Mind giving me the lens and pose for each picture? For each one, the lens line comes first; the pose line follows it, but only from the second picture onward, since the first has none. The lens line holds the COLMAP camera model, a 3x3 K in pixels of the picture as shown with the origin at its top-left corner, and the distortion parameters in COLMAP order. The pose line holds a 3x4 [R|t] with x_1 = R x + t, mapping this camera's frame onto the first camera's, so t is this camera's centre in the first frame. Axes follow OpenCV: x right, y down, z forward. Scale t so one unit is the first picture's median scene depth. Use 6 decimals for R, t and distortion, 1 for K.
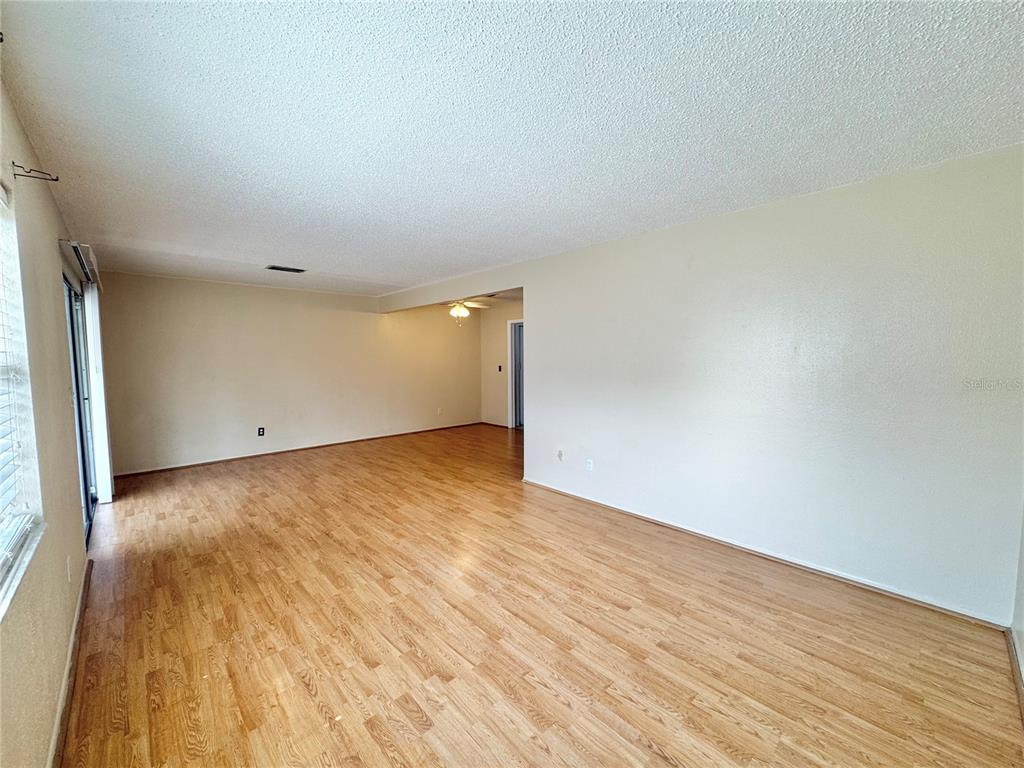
lens RADIAL K [[409.6, 0, 514.0], [0, 409.6, 384.1], [0, 0, 1]] dist [-0.000845, -0.000300]
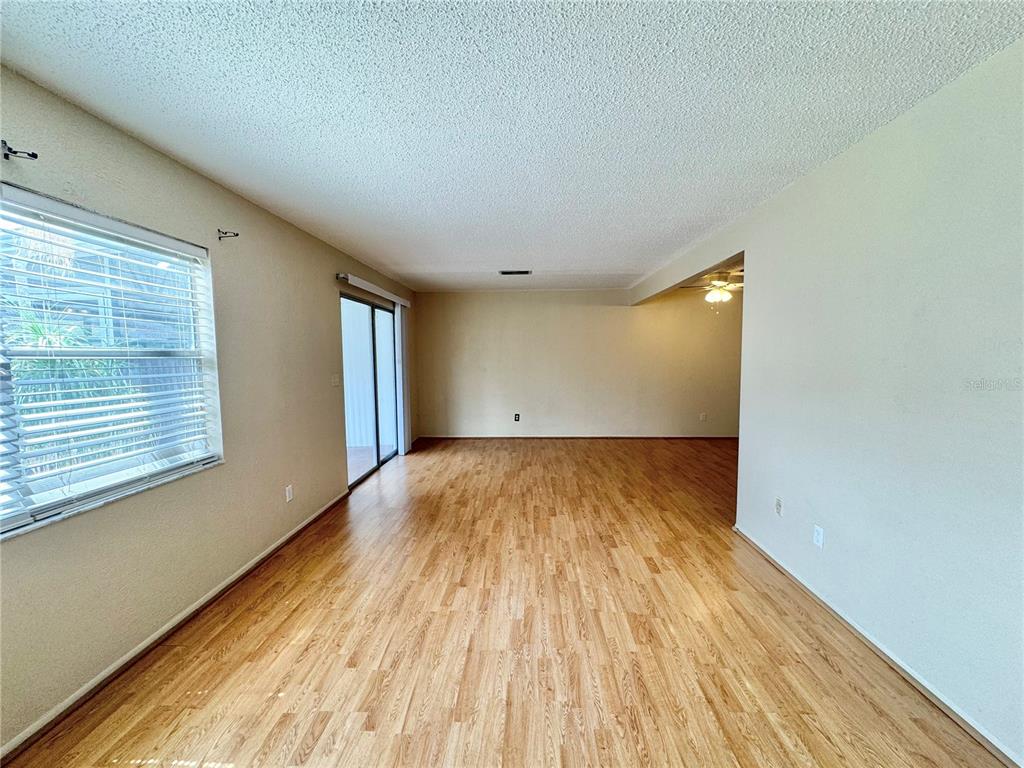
lens RADIAL K [[409.6, 0, 514.0], [0, 409.6, 384.1], [0, 0, 1]] dist [-0.000845, -0.000300]
pose [[0.700379, 0.052672, -0.711825, 0.303813], [-0.045041, 0.998547, 0.029571, -0.017966], [0.712348, 0.011350, 0.701734, 0.294019]]
